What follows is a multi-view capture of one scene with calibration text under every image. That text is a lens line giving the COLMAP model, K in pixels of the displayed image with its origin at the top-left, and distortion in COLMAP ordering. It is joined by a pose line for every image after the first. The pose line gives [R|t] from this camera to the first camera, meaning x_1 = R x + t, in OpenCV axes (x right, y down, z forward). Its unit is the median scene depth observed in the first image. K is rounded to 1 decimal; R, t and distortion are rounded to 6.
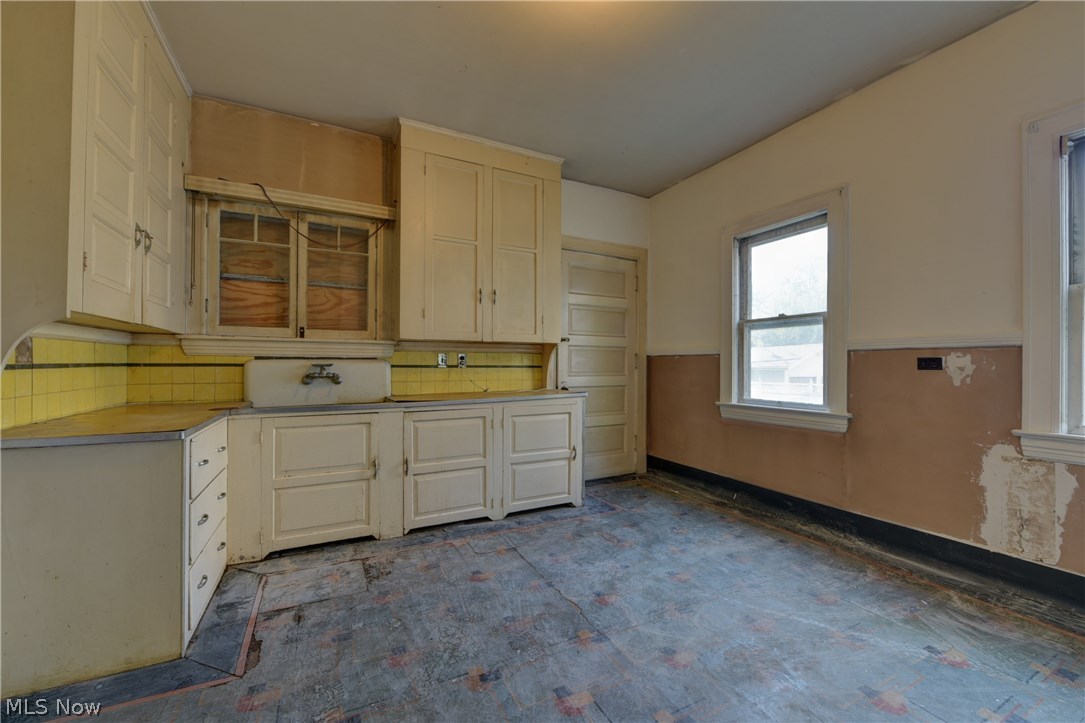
lens RADIAL K [[427.7, 0, 540.2], [0, 427.7, 362.9], [0, 0, 1]] dist [-0.003827, -0.001856]
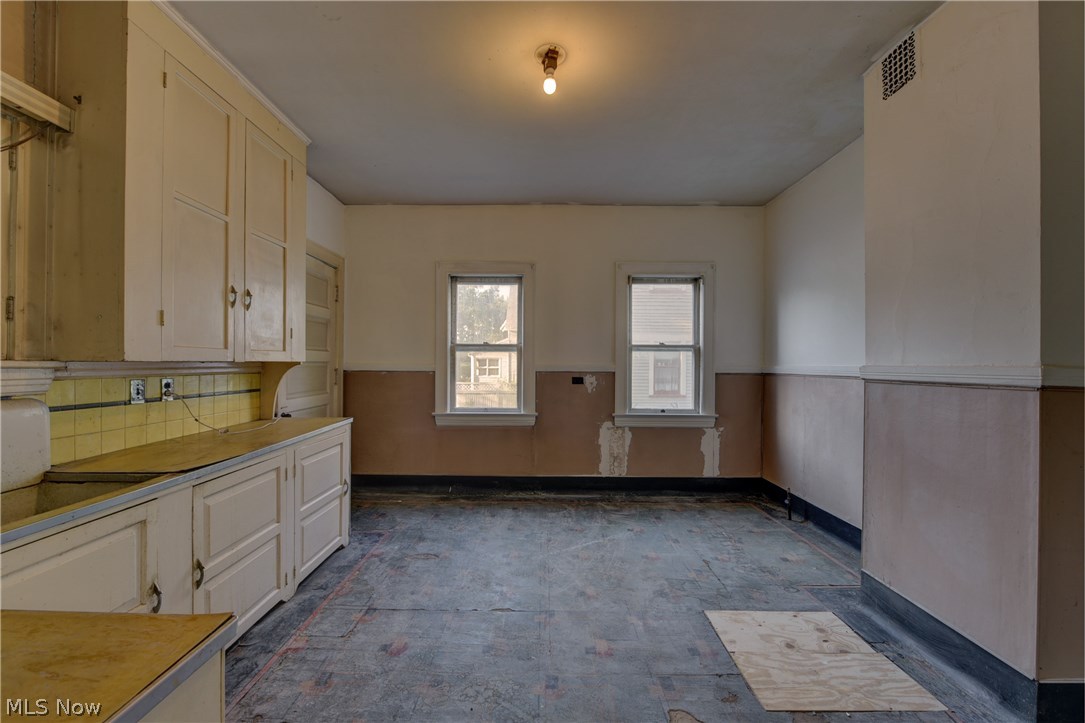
lens RADIAL K [[427.7, 0, 539.3], [0, 427.7, 363.2], [0, 0, 1]] dist [-0.003827, -0.001856]
pose [[0.454144, -0.001222, 0.890928, -0.582712], [-0.009215, 0.999939, 0.006068, -0.062696], [-0.890881, -0.010965, 0.454105, 0.265144]]
